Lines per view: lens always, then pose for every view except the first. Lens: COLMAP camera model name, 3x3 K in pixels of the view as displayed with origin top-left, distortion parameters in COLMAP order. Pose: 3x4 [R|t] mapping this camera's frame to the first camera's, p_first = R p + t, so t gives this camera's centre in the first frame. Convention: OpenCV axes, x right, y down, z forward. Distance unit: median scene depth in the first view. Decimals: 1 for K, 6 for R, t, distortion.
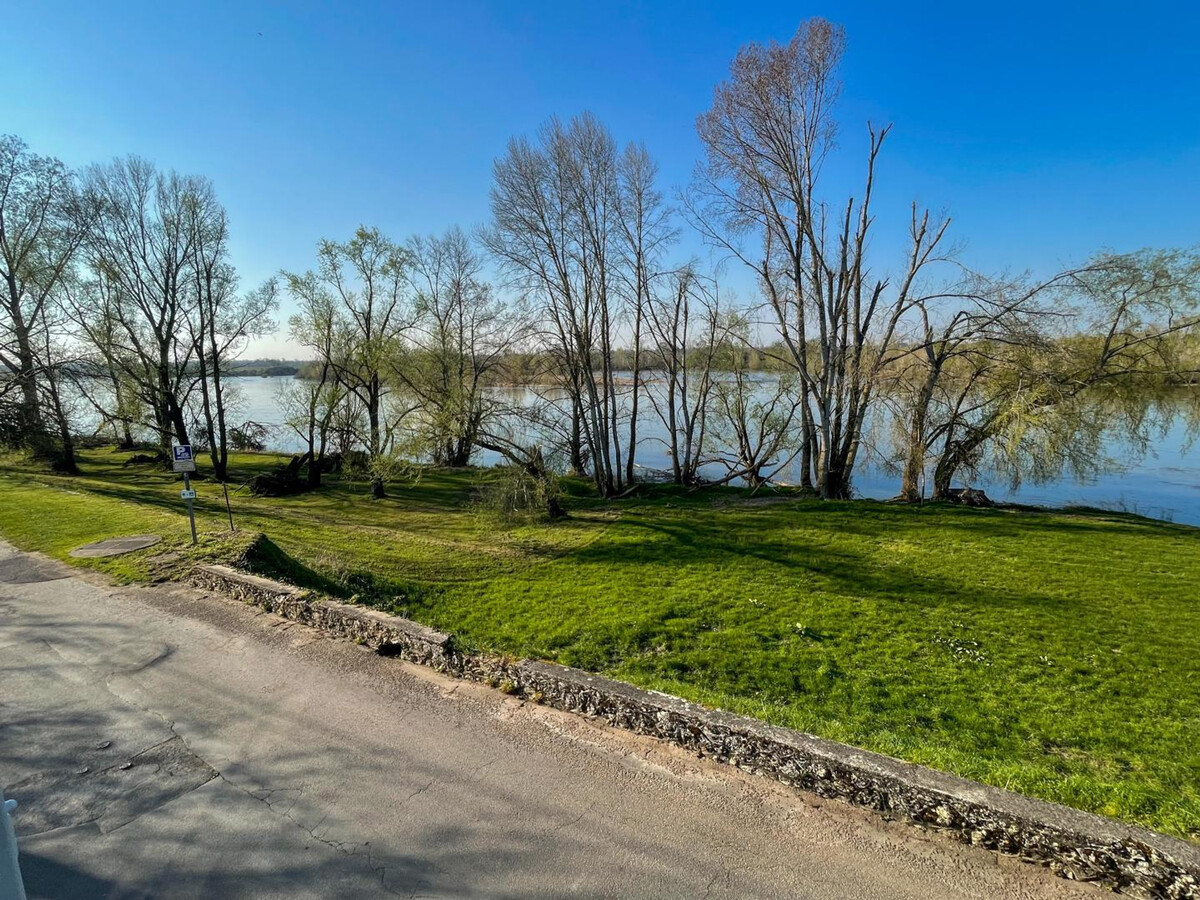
lens RADIAL K [[555.5, 0, 597.1], [0, 555.5, 451.8], [0, 0, 1]] dist [-0.010706, -0.000160]
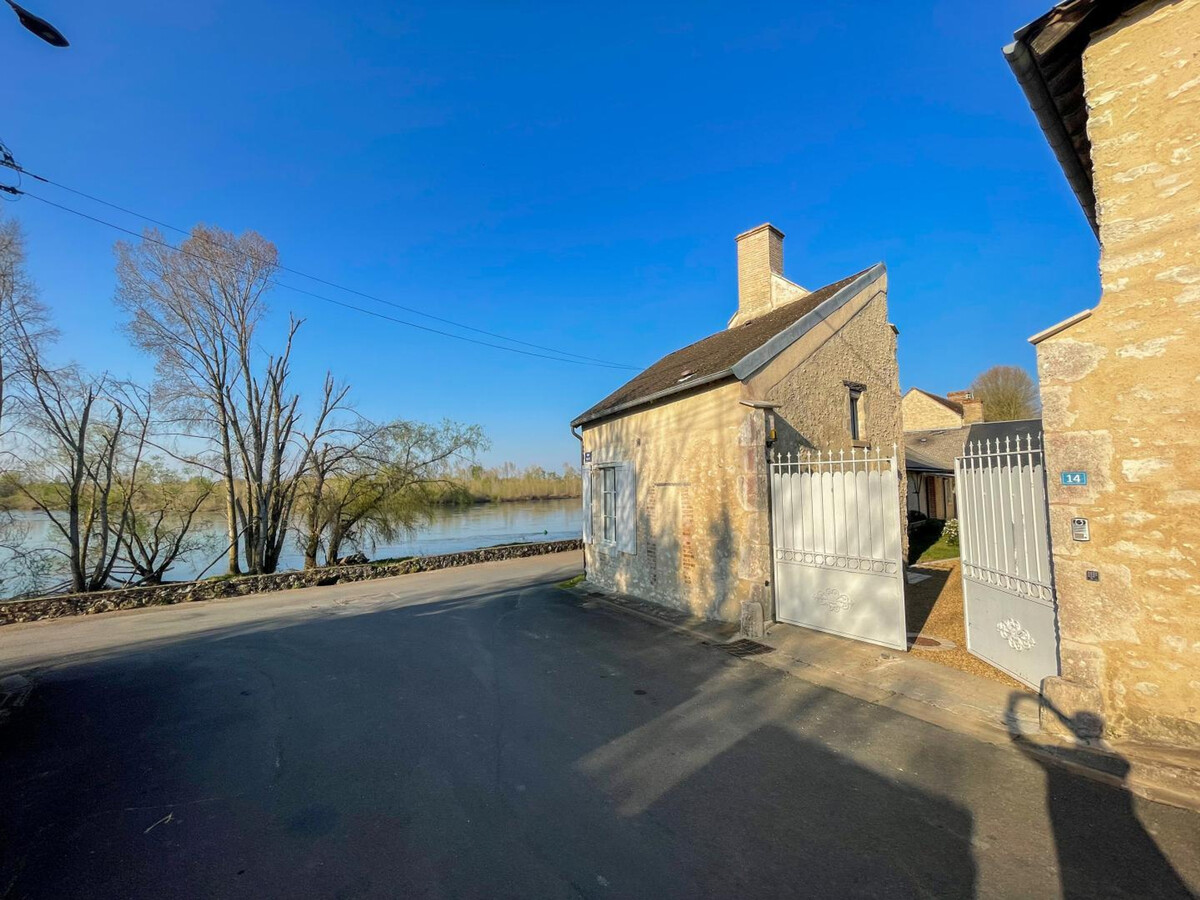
lens RADIAL K [[555.5, 0, 597.1], [0, 555.5, 451.8], [0, 0, 1]] dist [-0.010706, -0.000160]
pose [[0.288207, 0.094655, 0.952878, -0.691609], [0.163707, 0.975582, -0.146425, 0.136126], [-0.943471, 0.198193, 0.265674, -0.114908]]
